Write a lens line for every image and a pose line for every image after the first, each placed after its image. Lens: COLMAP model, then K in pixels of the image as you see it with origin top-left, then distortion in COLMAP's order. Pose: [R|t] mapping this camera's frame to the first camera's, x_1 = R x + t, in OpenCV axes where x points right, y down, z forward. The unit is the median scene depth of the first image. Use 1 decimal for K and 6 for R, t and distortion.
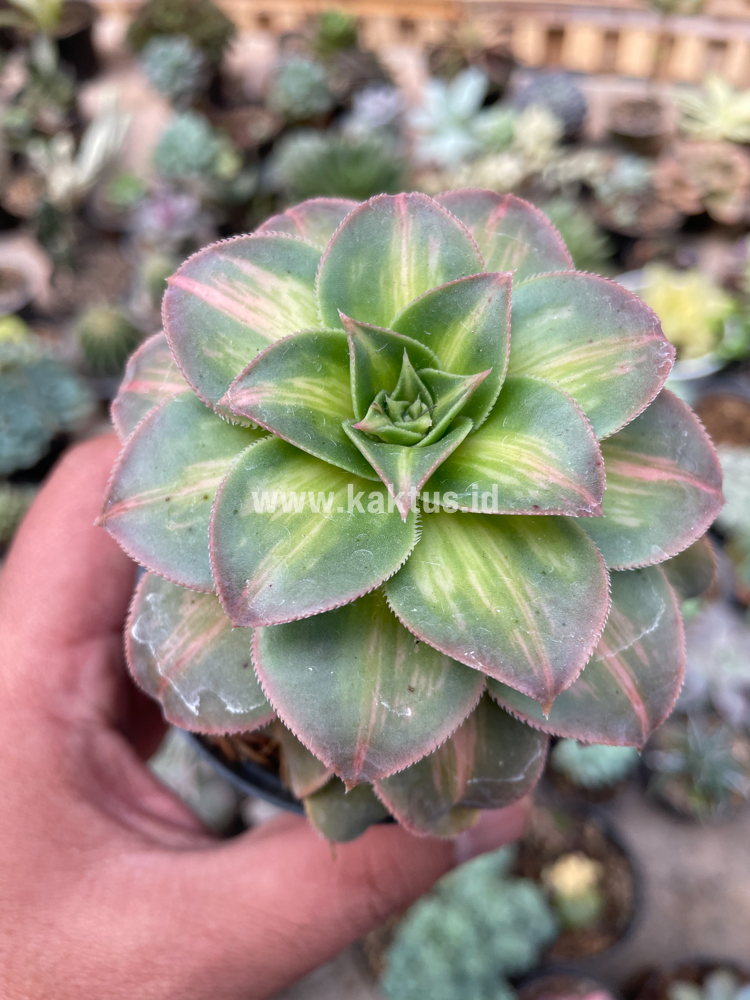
lens RADIAL K [[804.9, 0, 376.0], [0, 804.9, 507.8], [0, 0, 1]] dist [0.125453, -0.412138]
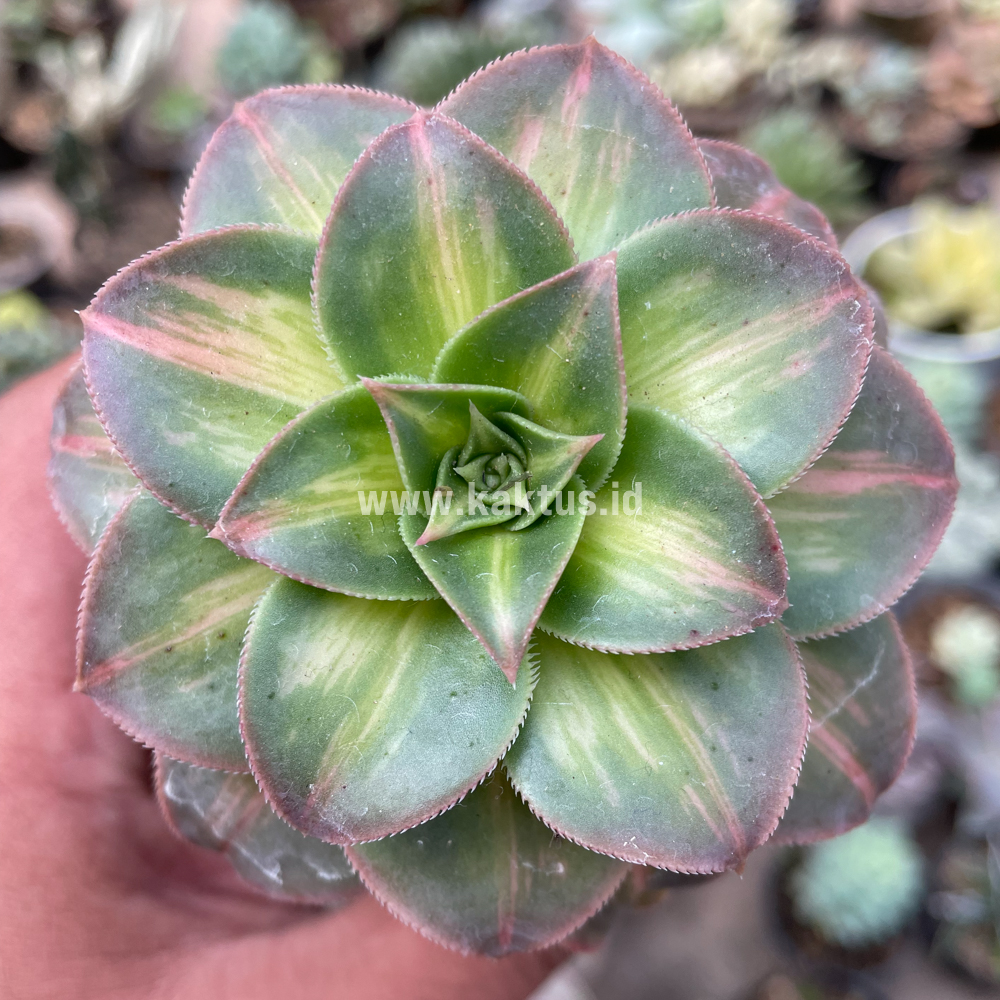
lens RADIAL K [[1149.2, 0, 533.4], [0, 1149.2, 539.8], [0, 0, 1]] dist [0.116081, -0.361982]
pose [[0.985047, -0.171905, 0.011414, 0.054645], [0.160332, 0.938947, 0.304421, -0.355084], [-0.063048, -0.298039, 0.952469, 0.068097]]
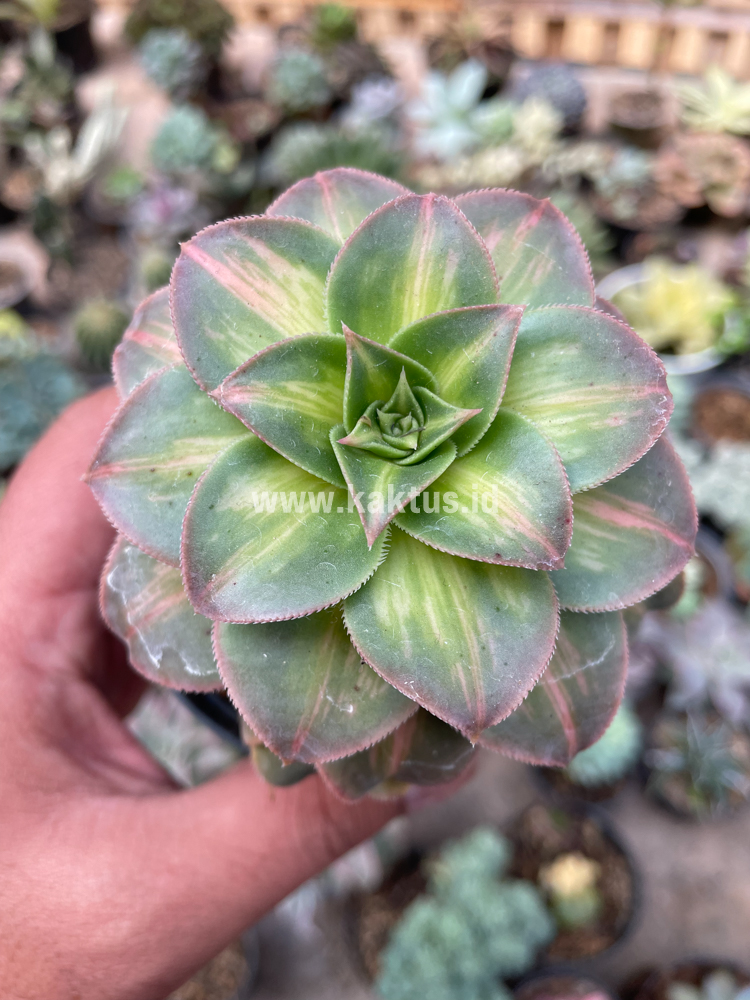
lens RADIAL K [[804.9, 0, 376.0], [0, 804.9, 507.8], [0, 0, 1]] dist [0.125453, -0.412138]
pose [[0.986567, 0.163237, -0.006271, 0.035863], [-0.160409, 0.975303, 0.151830, -0.167688], [0.030901, -0.148785, 0.988387, -0.010658]]
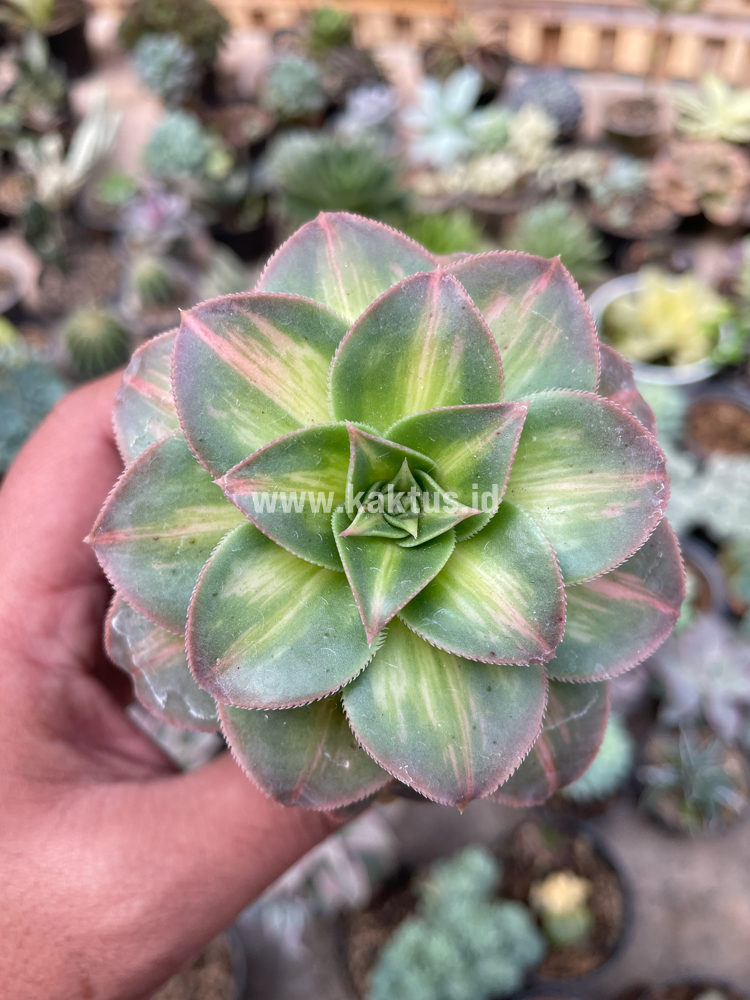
lens RADIAL K [[804.9, 0, 376.0], [0, 804.9, 507.8], [0, 0, 1]] dist [0.125453, -0.412138]
pose [[0.982659, 0.182423, 0.033202, -0.021858], [-0.184101, 0.938576, 0.291858, -0.409940], [0.022079, -0.292910, 0.955885, 0.024017]]
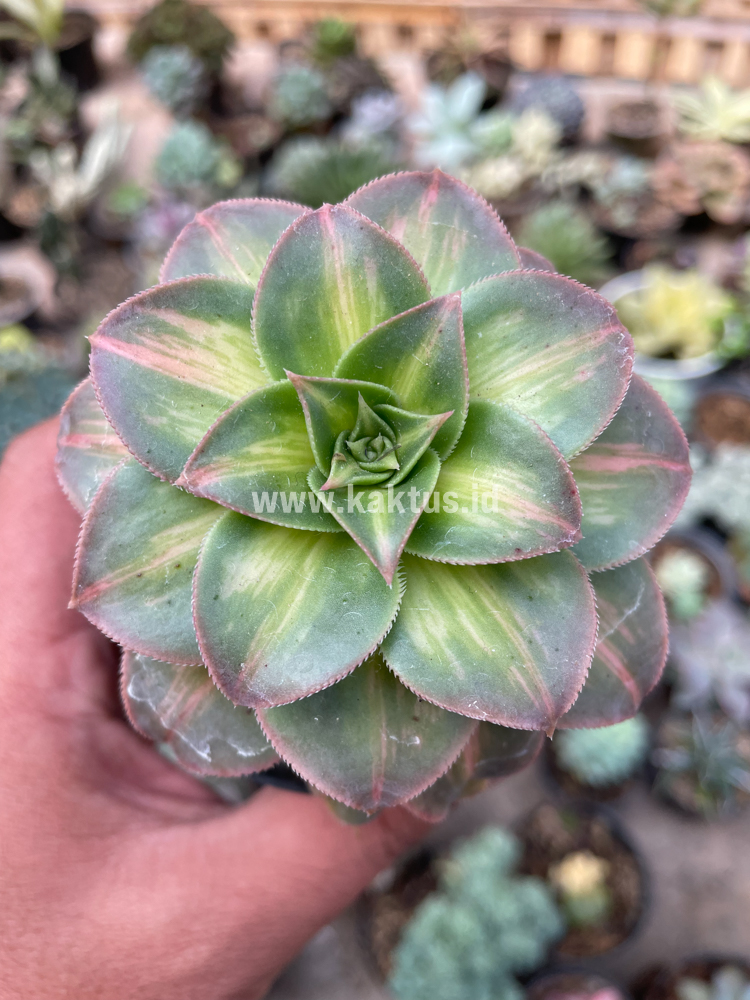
lens RADIAL K [[804.9, 0, 376.0], [0, 804.9, 507.8], [0, 0, 1]] dist [0.125453, -0.412138]
pose [[0.985501, -0.163184, 0.046455, -0.010571], [0.151550, 0.969736, 0.191427, -0.235479], [-0.076287, -0.181611, 0.980407, 0.042135]]
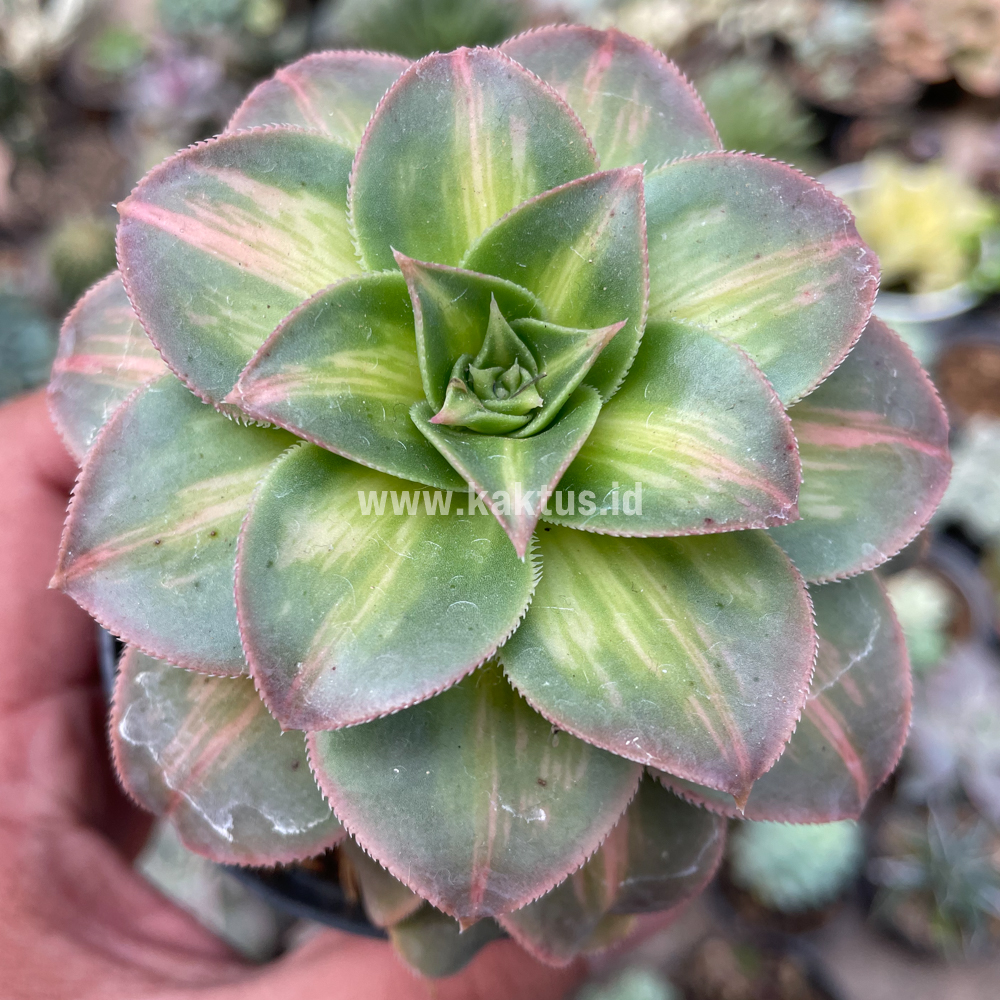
lens RADIAL K [[1152.3, 0, 467.2], [0, 1152.3, 511.4], [0, 0, 1]] dist [0.129326, -0.431093]
pose [[0.993765, -0.093150, 0.061270, -0.059206], [0.087542, 0.992213, 0.088601, -0.100829], [-0.069046, -0.082685, 0.994181, 0.026132]]
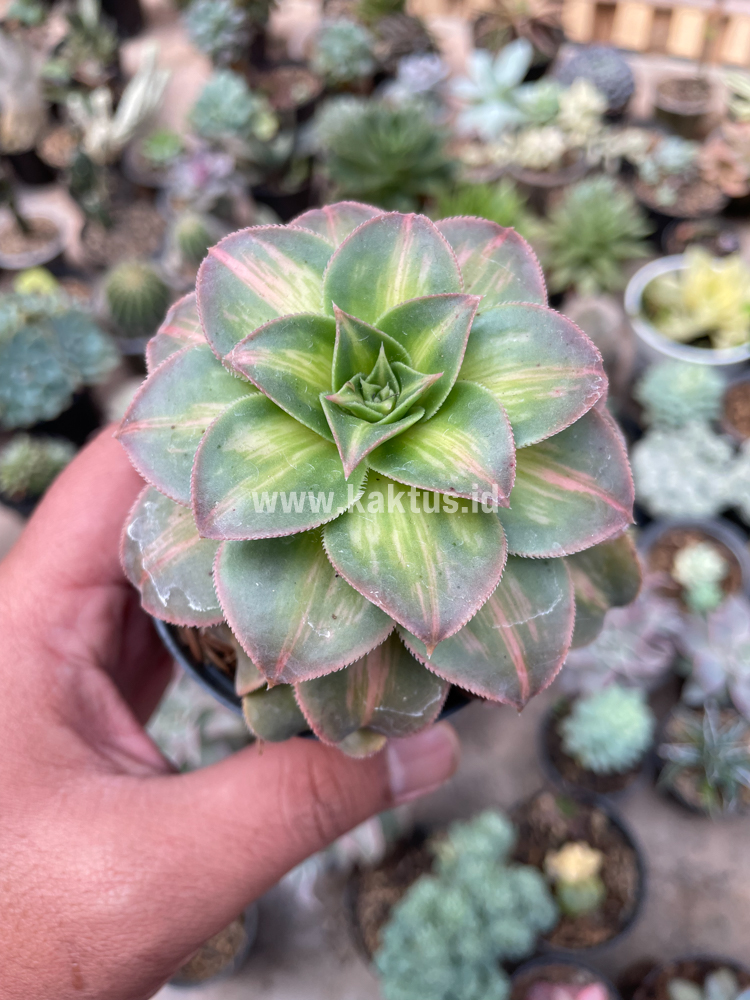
lens RADIAL K [[797.7, 0, 378.1], [0, 797.7, 498.3], [0, 0, 1]] dist [0.180170, -0.691275]
pose [[0.979046, 0.196317, -0.054108, 0.136382], [-0.195202, 0.980439, 0.025215, 0.003703], [0.058000, -0.014125, 0.998217, -0.203952]]
